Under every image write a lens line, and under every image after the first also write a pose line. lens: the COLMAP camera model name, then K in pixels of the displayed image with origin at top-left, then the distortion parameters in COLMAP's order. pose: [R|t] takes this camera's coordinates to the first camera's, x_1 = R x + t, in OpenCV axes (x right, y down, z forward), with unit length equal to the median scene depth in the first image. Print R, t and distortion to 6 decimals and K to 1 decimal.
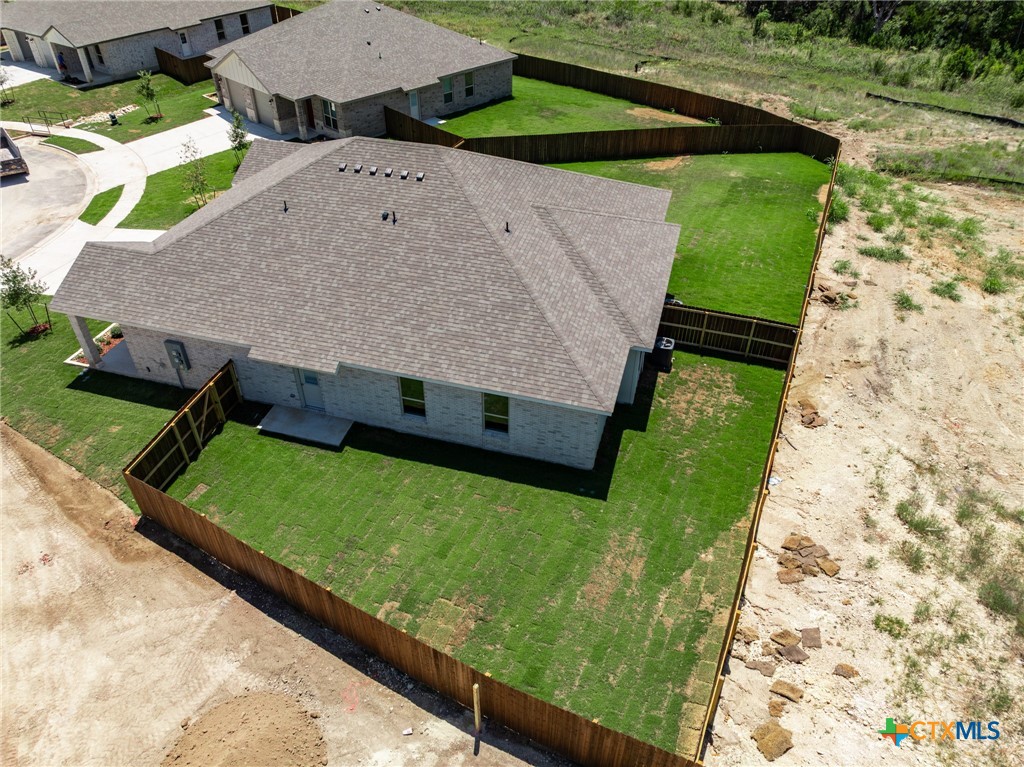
lens RADIAL K [[719.3, 0, 512.5], [0, 719.3, 385.2], [0, 0, 1]] dist [-0.034321, 0.019746]
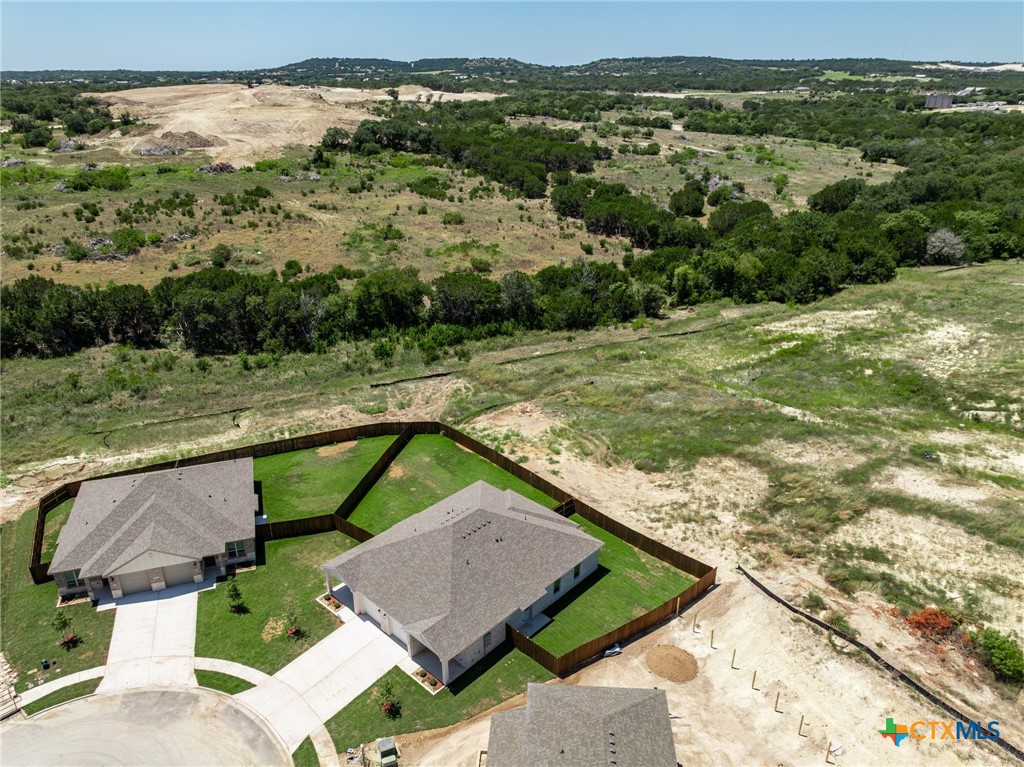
lens RADIAL K [[719.3, 0, 519.7], [0, 719.3, 375.2], [0, 0, 1]] dist [-0.034321, 0.019746]
pose [[0.445792, -0.353090, 0.822555, -1.546033], [0.551702, 0.832012, 0.058149, -0.632658], [-0.704907, 0.427883, 0.565705, -0.560104]]
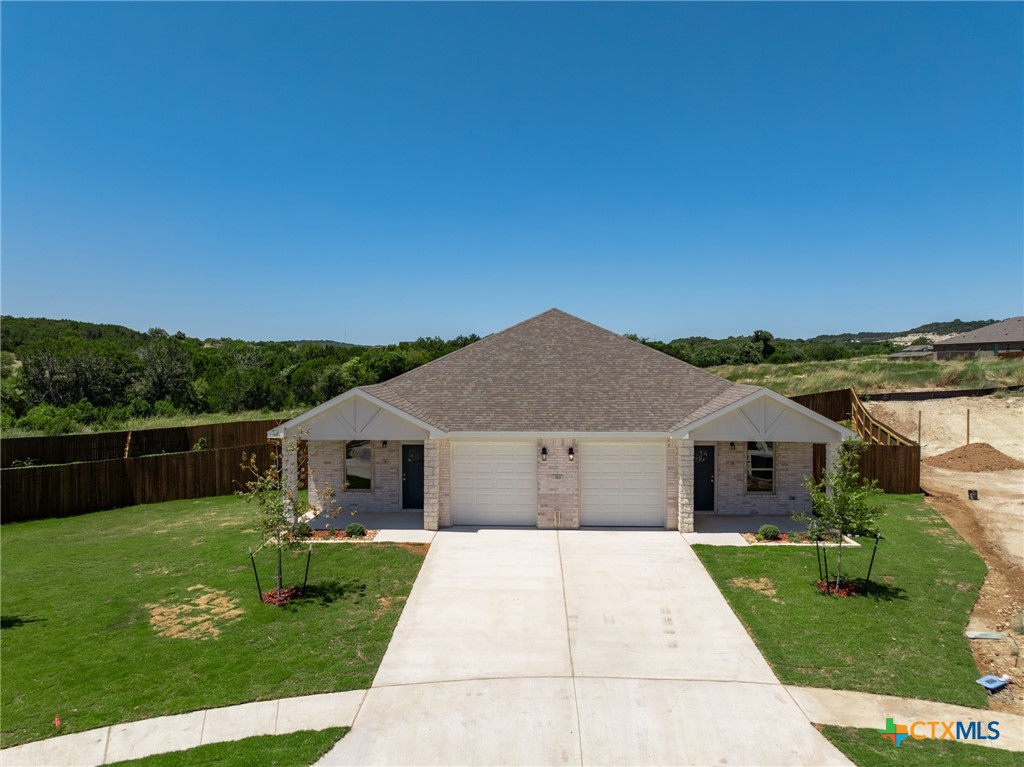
lens RADIAL K [[719.3, 0, 514.5], [0, 719.3, 375.7], [0, 0, 1]] dist [-0.034321, 0.019746]
pose [[-0.233178, -0.023155, 0.972158, -1.020508], [0.603999, 0.780044, 0.163453, -0.397009], [-0.762111, 0.625296, -0.167904, 1.063004]]
